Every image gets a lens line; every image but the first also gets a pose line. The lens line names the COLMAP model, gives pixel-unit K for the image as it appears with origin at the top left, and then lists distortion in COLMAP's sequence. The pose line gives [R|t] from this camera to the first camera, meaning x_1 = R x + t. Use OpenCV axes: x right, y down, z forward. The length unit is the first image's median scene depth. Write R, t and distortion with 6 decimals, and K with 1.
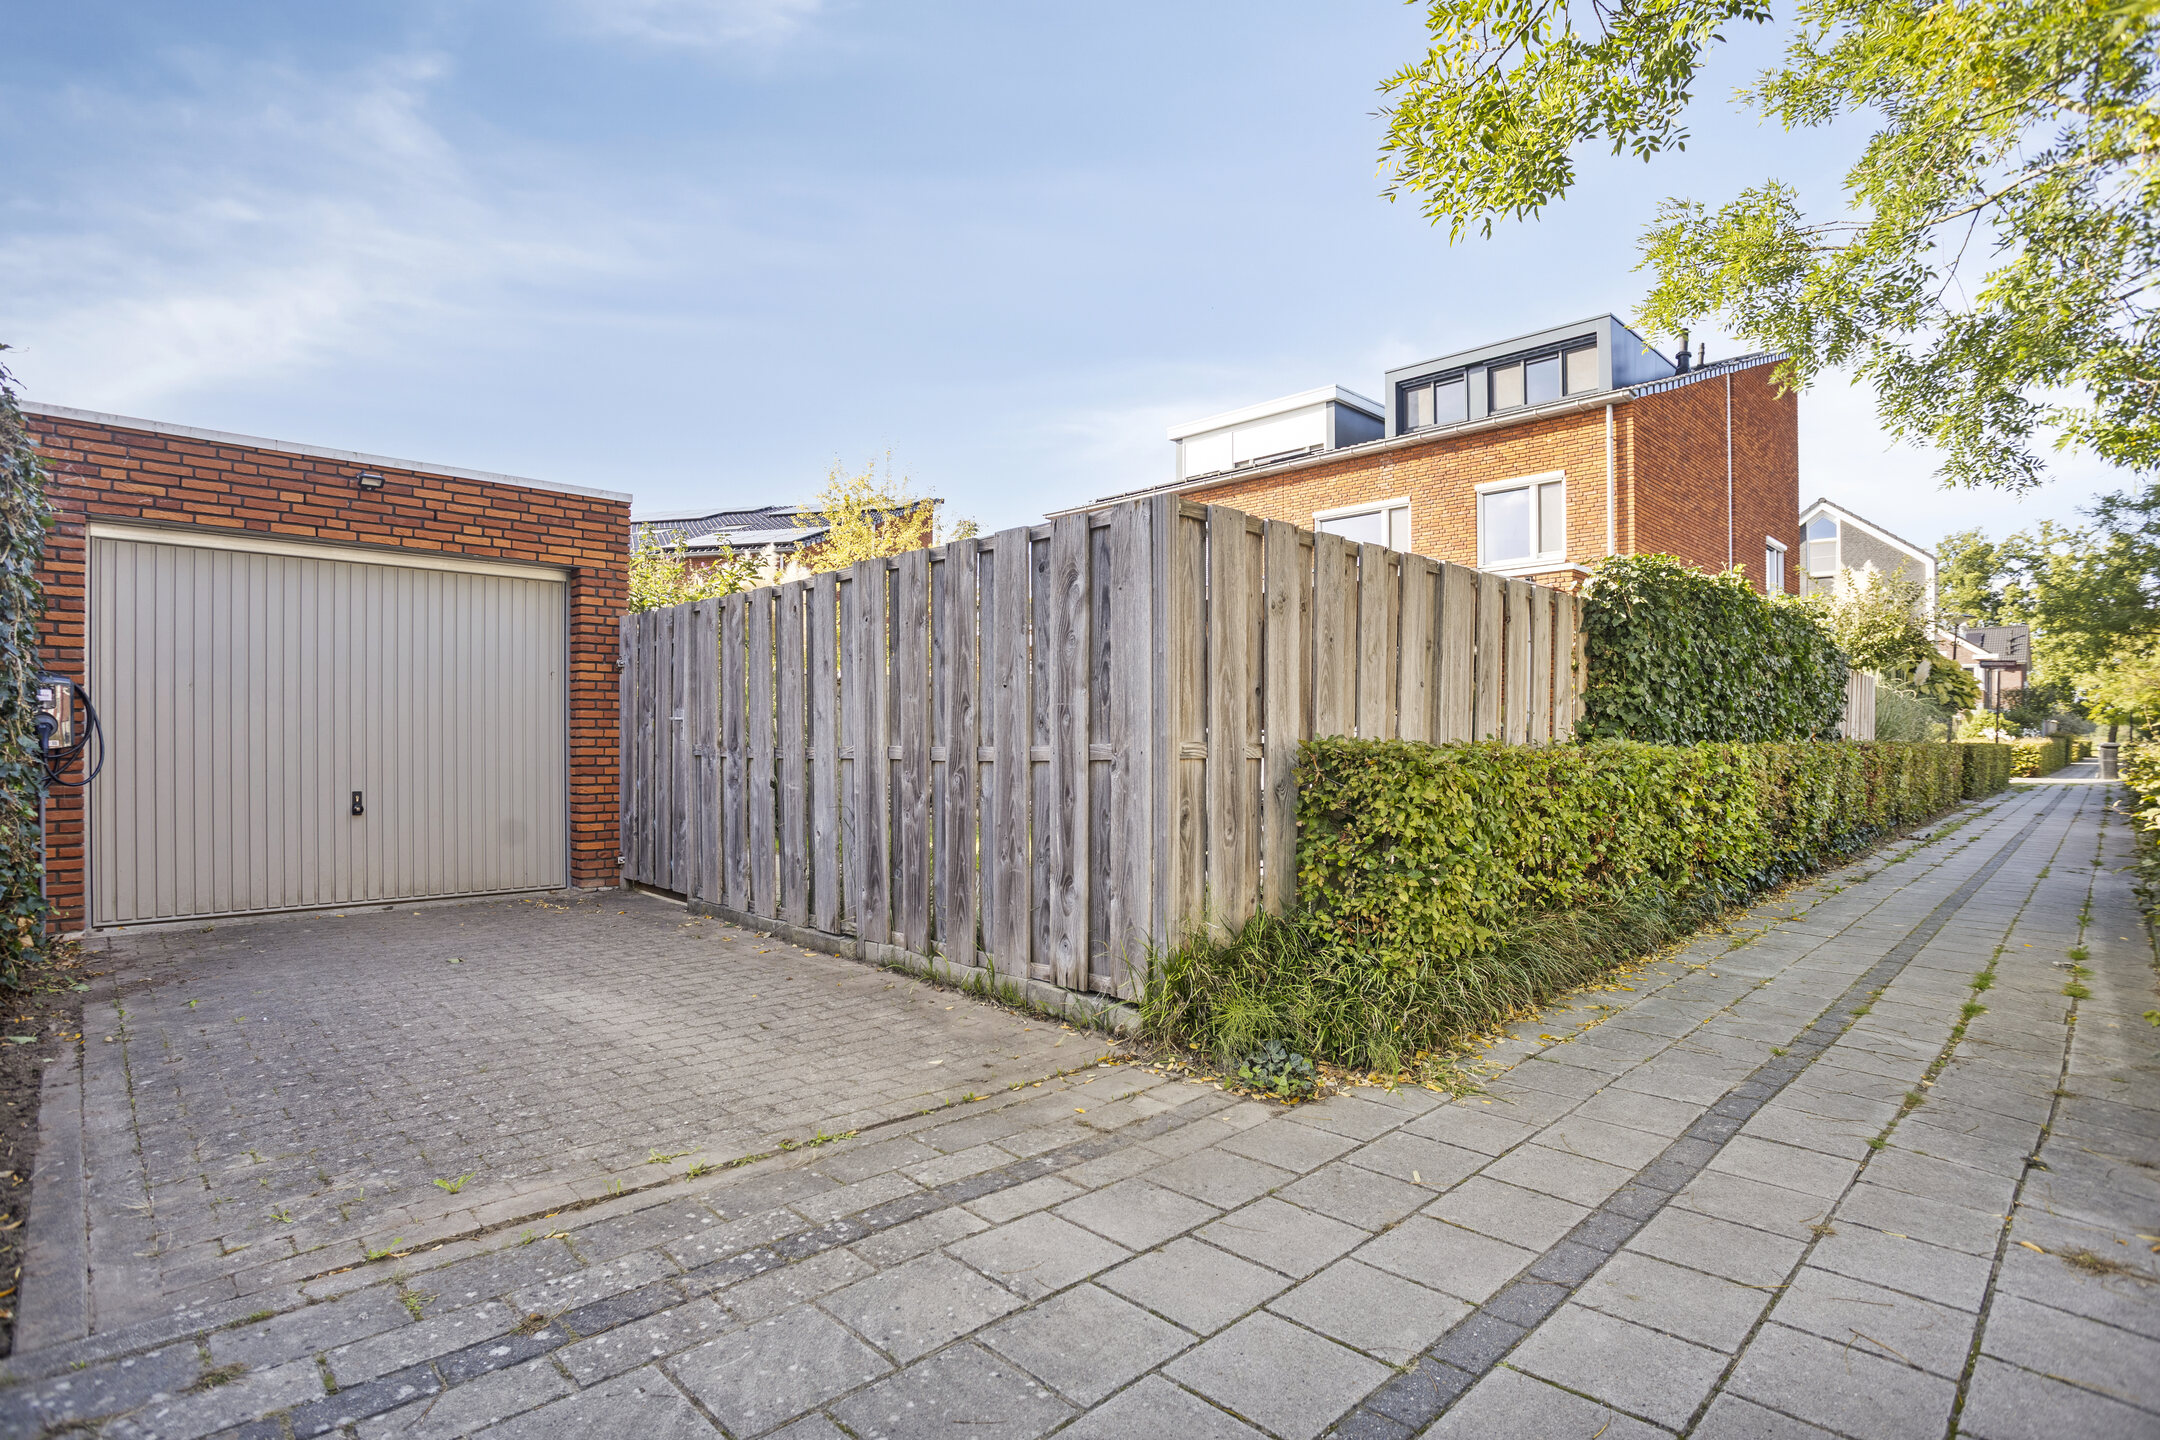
lens RADIAL K [[1066.9, 0, 1085.4], [0, 1066.9, 732.9], [0, 0, 1]] dist [-0.006397, -0.000622]
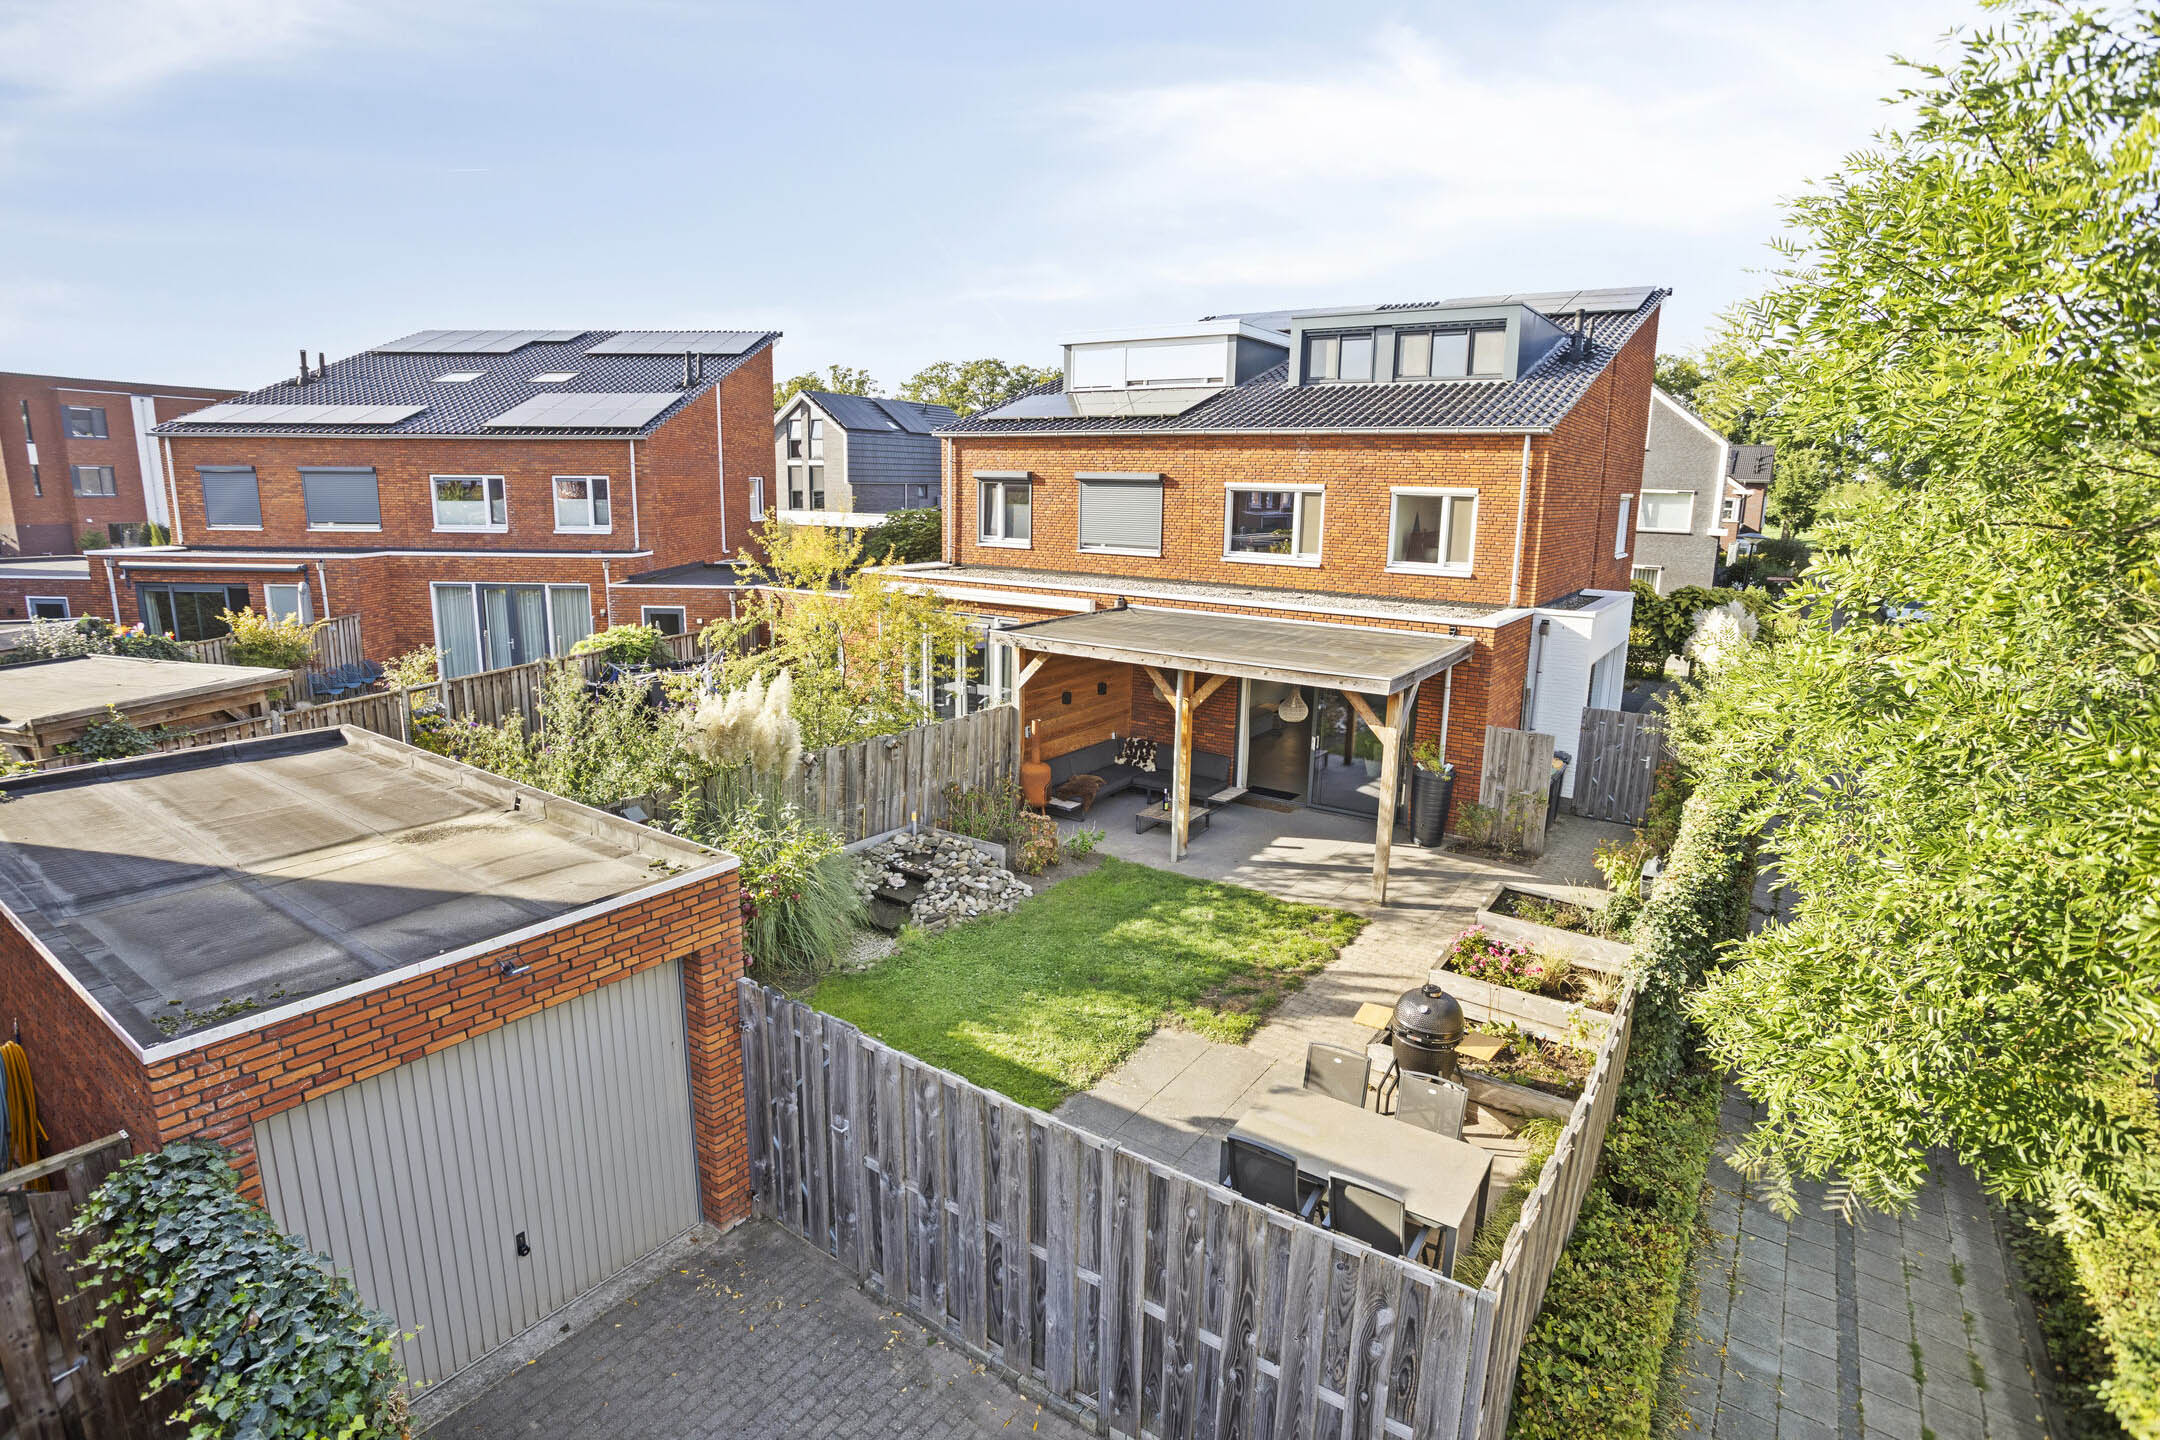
lens RADIAL K [[1066.9, 0, 1082.7], [0, 1066.9, 725.1], [0, 0, 1]] dist [-0.006397, -0.000622]
pose [[0.982787, -0.032631, 0.181839, -0.113712], [-0.008363, 0.975411, 0.220235, -0.216726], [-0.184555, -0.217965, 0.958348, 0.017765]]
